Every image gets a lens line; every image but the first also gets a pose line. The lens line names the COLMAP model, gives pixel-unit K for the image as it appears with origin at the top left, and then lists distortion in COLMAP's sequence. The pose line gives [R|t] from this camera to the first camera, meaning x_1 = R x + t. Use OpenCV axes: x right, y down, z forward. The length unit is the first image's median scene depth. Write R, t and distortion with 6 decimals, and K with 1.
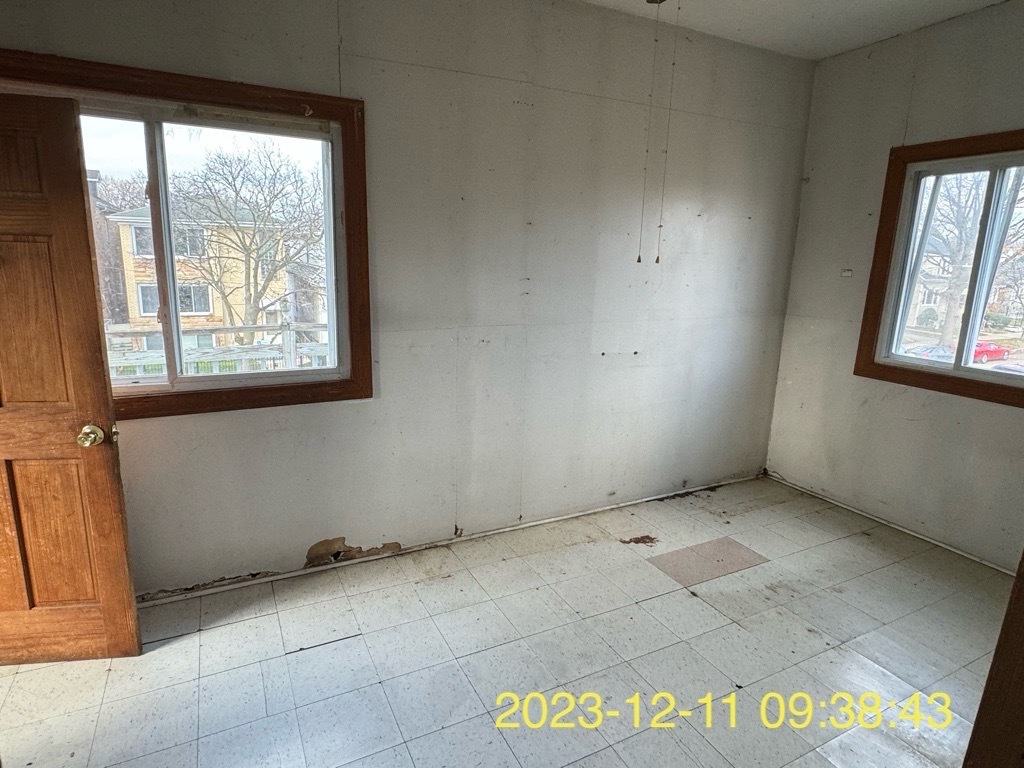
lens RADIAL K [[577.0, 0, 509.1], [0, 577.0, 383.2], [0, 0, 1]] dist [0.005785, 0.001419]
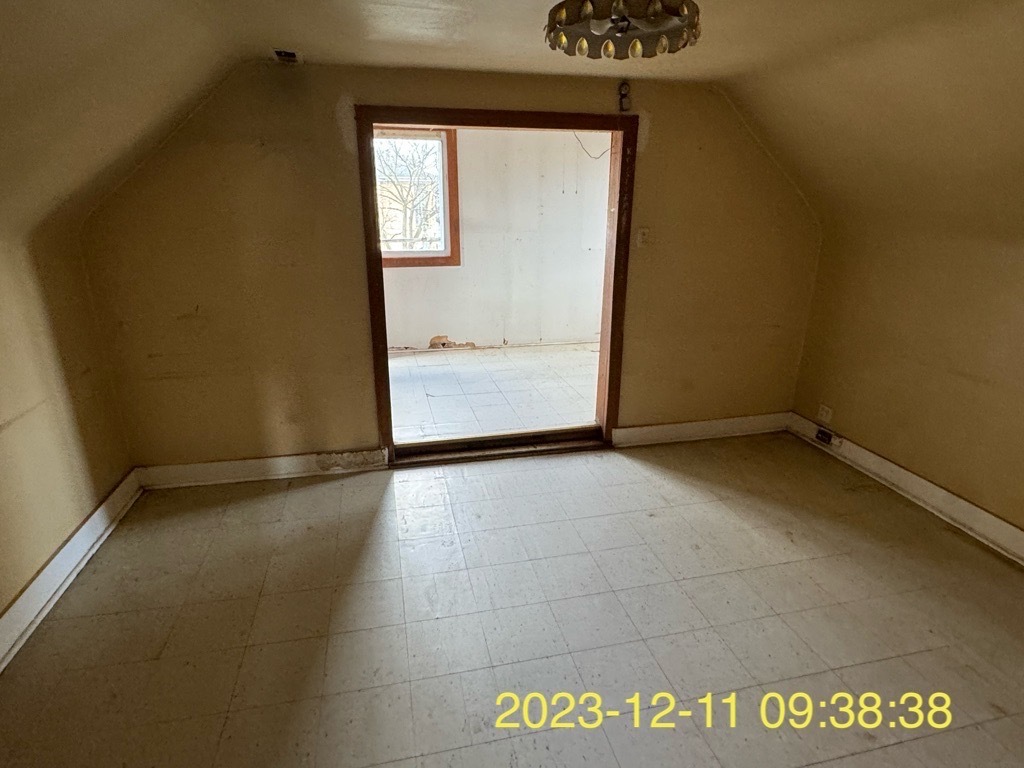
lens RADIAL K [[577.0, 0, 513.9], [0, 577.0, 382.9], [0, 0, 1]] dist [0.005785, 0.001419]
pose [[0.972125, 0.044353, -0.230231, 0.053466], [-0.024534, 0.995797, 0.088246, 0.029667], [0.233178, -0.080137, 0.969127, -0.123728]]
